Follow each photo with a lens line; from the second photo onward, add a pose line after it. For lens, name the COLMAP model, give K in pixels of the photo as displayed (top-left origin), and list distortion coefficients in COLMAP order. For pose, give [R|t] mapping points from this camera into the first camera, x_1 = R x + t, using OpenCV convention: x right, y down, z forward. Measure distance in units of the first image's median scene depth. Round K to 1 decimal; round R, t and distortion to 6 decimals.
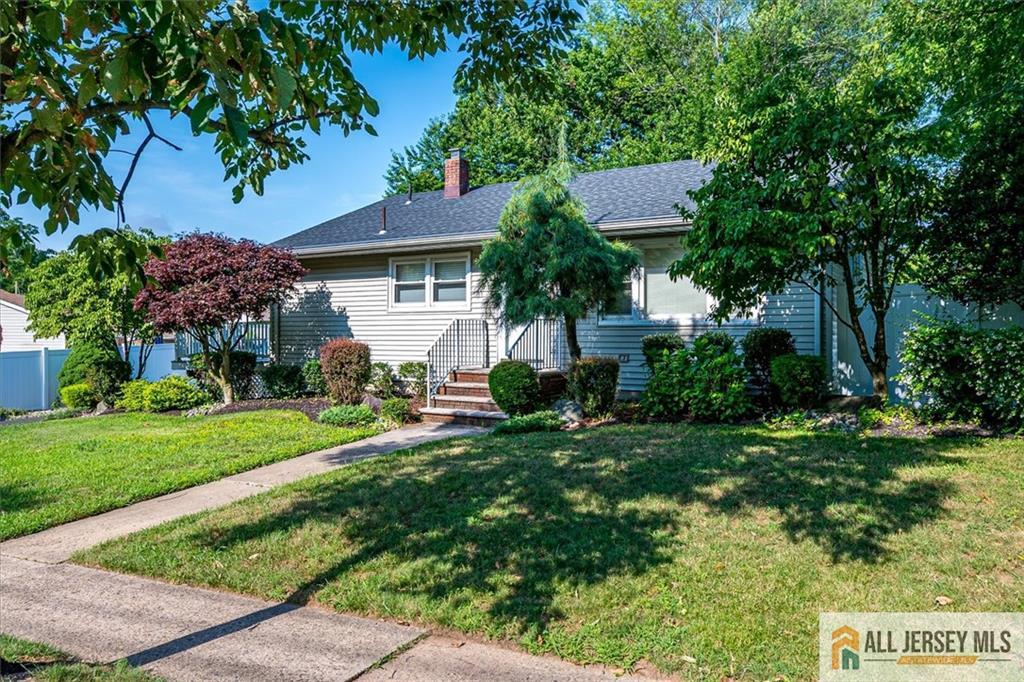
lens RADIAL K [[797.9, 0, 506.9], [0, 797.9, 339.2], [0, 0, 1]] dist [0.022311, 0.003098]
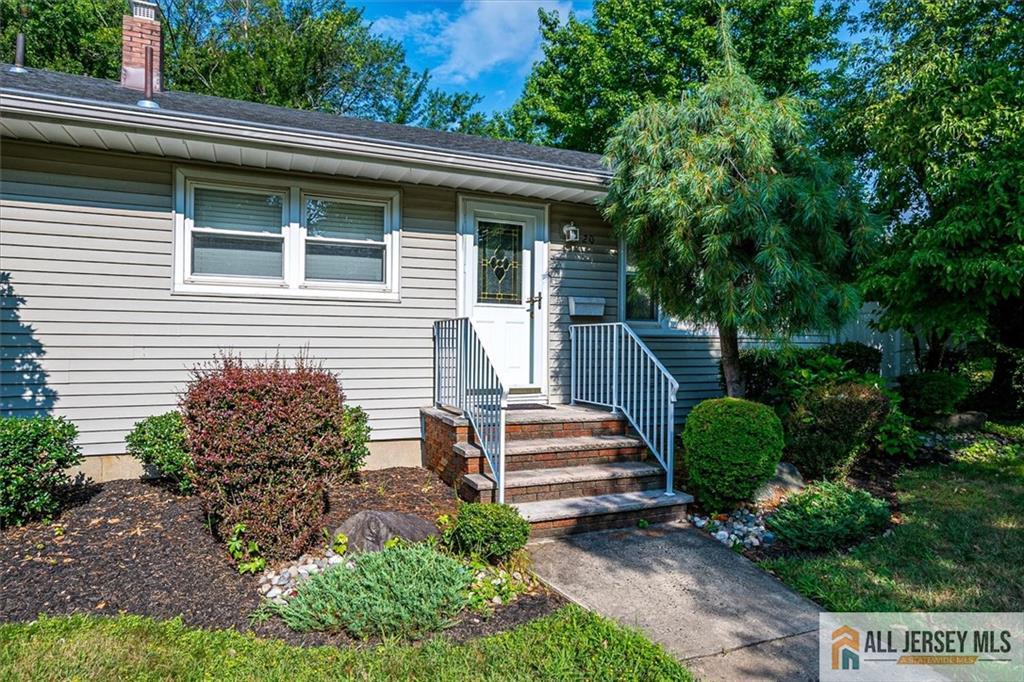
lens RADIAL K [[608.1, 0, 502.7], [0, 608.1, 344.1], [0, 0, 1]] dist [-0.006842, 0.003999]
pose [[0.569414, 0.001734, 0.822049, -0.327668], [-0.004821, 0.999988, 0.001230, -0.007995], [-0.822037, -0.004663, 0.569415, 0.684381]]
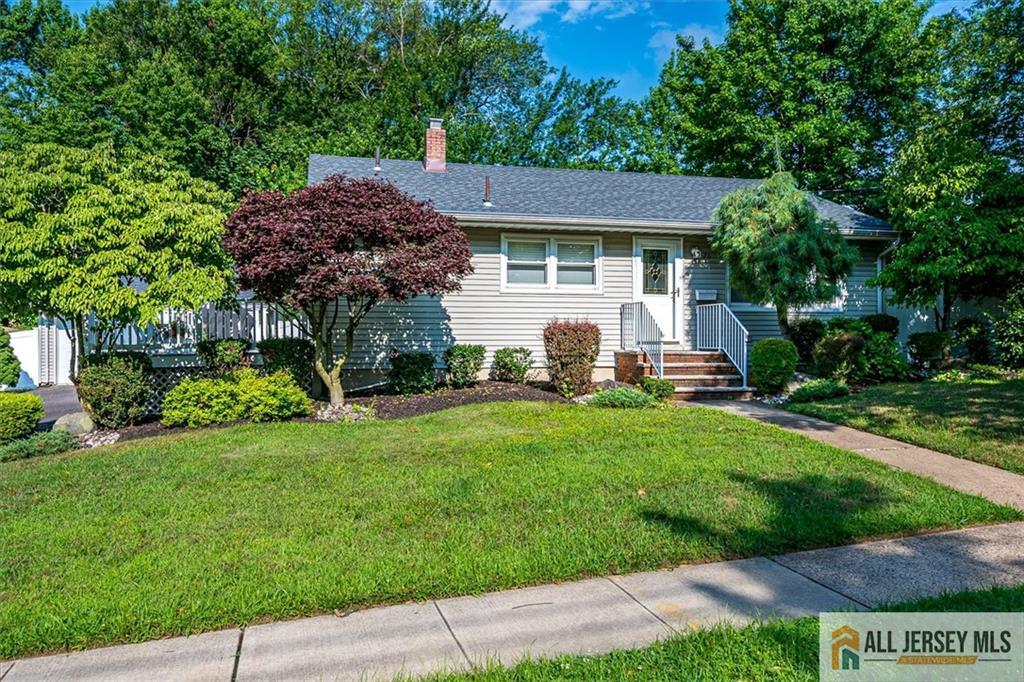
lens RADIAL K [[797.9, 0, 509.9], [0, 797.9, 345.4], [0, 0, 1]] dist [0.022311, 0.003098]
pose [[0.684045, -0.006594, 0.729410, -0.833336], [0.004319, 0.999978, 0.004989, 0.022591], [-0.729427, -0.000263, 0.684058, 0.377490]]
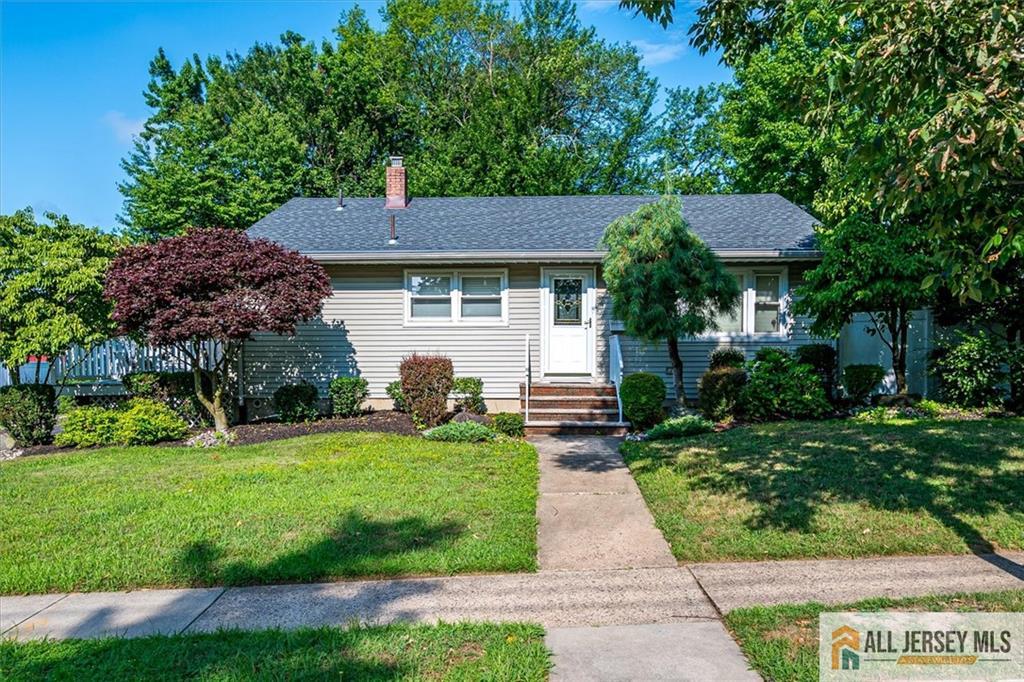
lens RADIAL K [[820.0, 0, 512.8], [0, 820.0, 391.2], [0, 0, 1]] dist [-0.003556, 0.017638]
pose [[0.863960, -0.023427, 0.503015, -0.546733], [0.004678, 0.999248, 0.038502, 0.006305], [-0.503539, -0.030911, 0.863420, 0.088861]]
